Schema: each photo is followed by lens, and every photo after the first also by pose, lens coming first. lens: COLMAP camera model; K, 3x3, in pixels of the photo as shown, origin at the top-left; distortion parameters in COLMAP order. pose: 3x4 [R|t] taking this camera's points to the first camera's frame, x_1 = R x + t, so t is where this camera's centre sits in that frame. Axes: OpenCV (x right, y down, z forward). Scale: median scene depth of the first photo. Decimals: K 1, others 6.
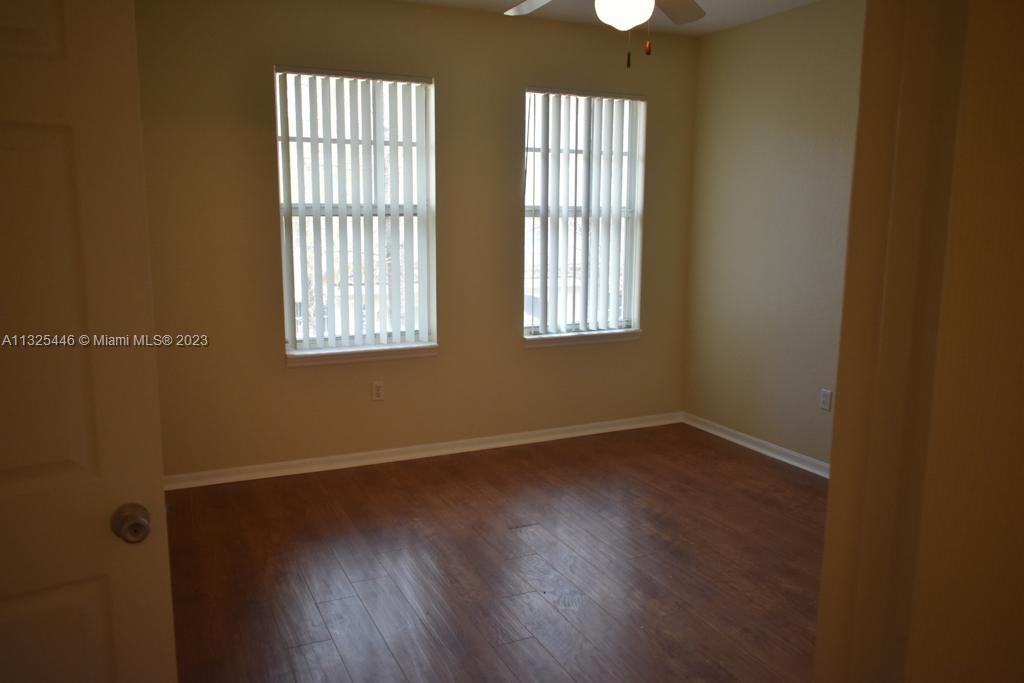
lens RADIAL K [[799.6, 0, 512.0], [0, 799.6, 341.5], [0, 0, 1]] dist [-0.011004, -0.001524]
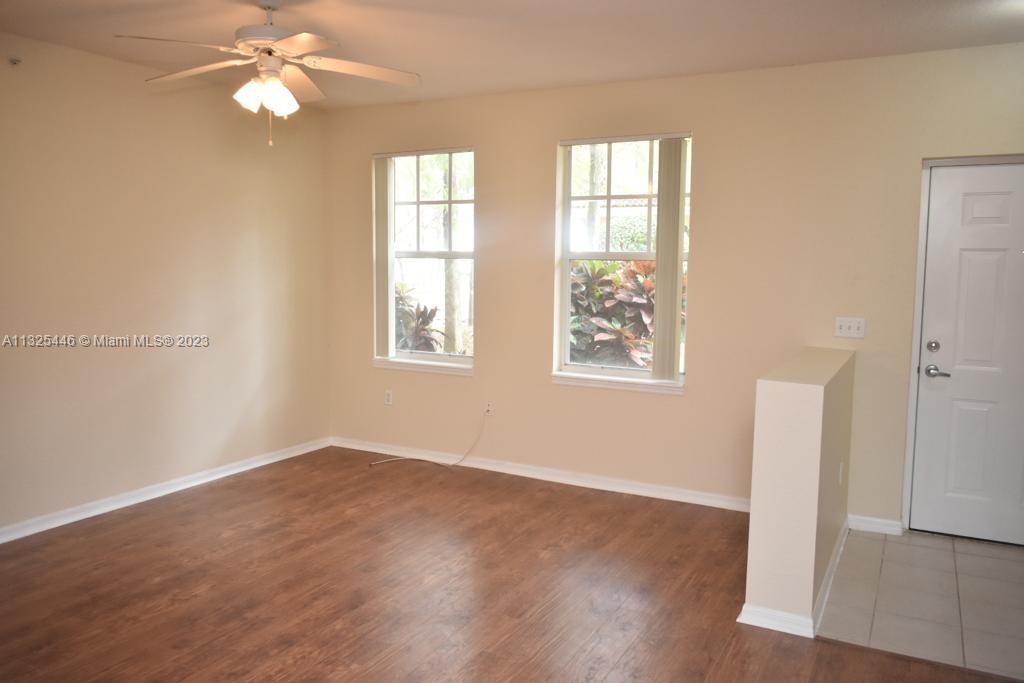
lens RADIAL K [[799.6, 0, 512.0], [0, 799.6, 341.5], [0, 0, 1]] dist [-0.011004, -0.001524]
pose [[0.608604, 0.074180, -0.789999, 0.816366], [-0.127186, 0.991867, -0.004848, -0.038862], [0.783214, 0.103428, 0.613089, 0.313009]]
